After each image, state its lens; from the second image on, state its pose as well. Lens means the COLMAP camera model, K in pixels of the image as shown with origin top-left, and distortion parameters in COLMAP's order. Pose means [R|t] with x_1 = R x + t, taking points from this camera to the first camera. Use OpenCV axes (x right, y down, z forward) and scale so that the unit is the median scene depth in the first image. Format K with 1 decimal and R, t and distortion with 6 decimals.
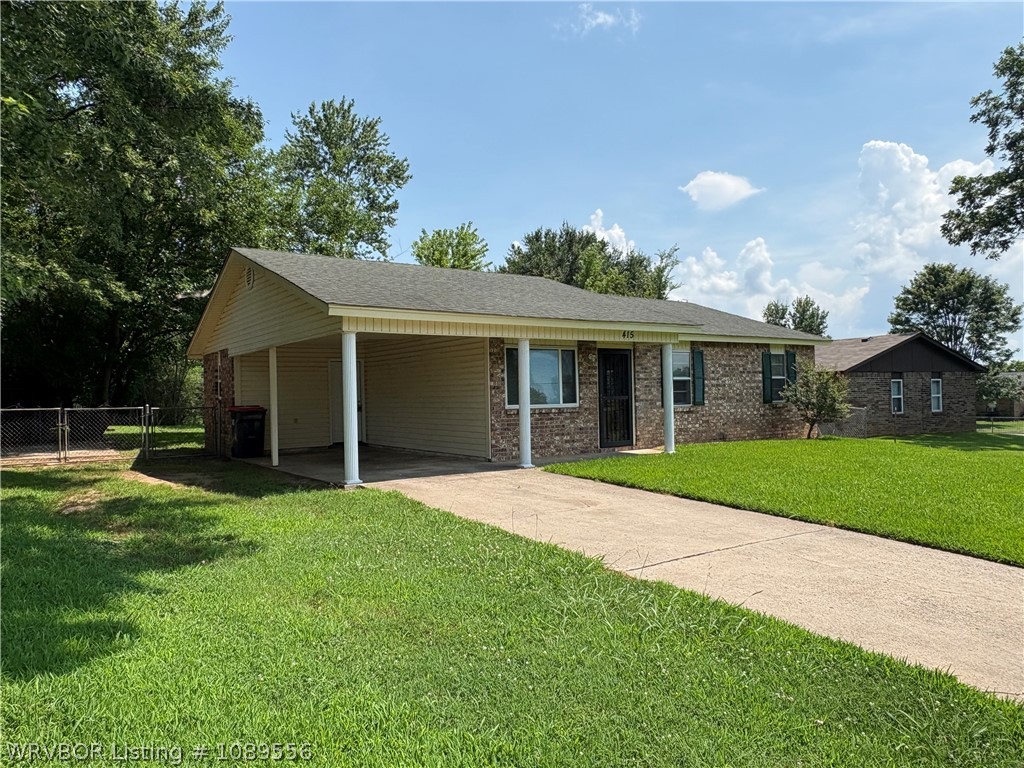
lens RADIAL K [[690.7, 0, 512.1], [0, 690.7, 382.4], [0, 0, 1]] dist [-0.002139, 0.000396]
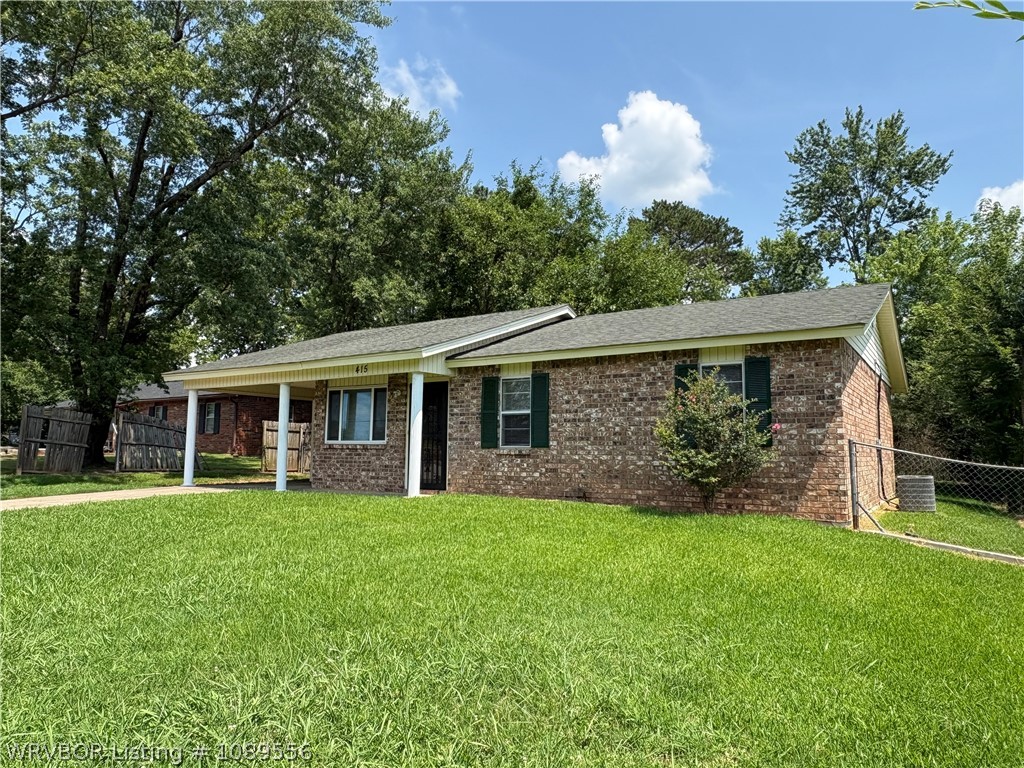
lens RADIAL K [[690.7, 0, 512.1], [0, 690.7, 385.2], [0, 0, 1]] dist [-0.002139, 0.000396]
pose [[0.370561, -0.070497, -0.926129, 0.955741], [-0.001461, 0.997070, -0.076482, 0.023302], [0.928807, 0.029694, 0.369372, 0.696054]]
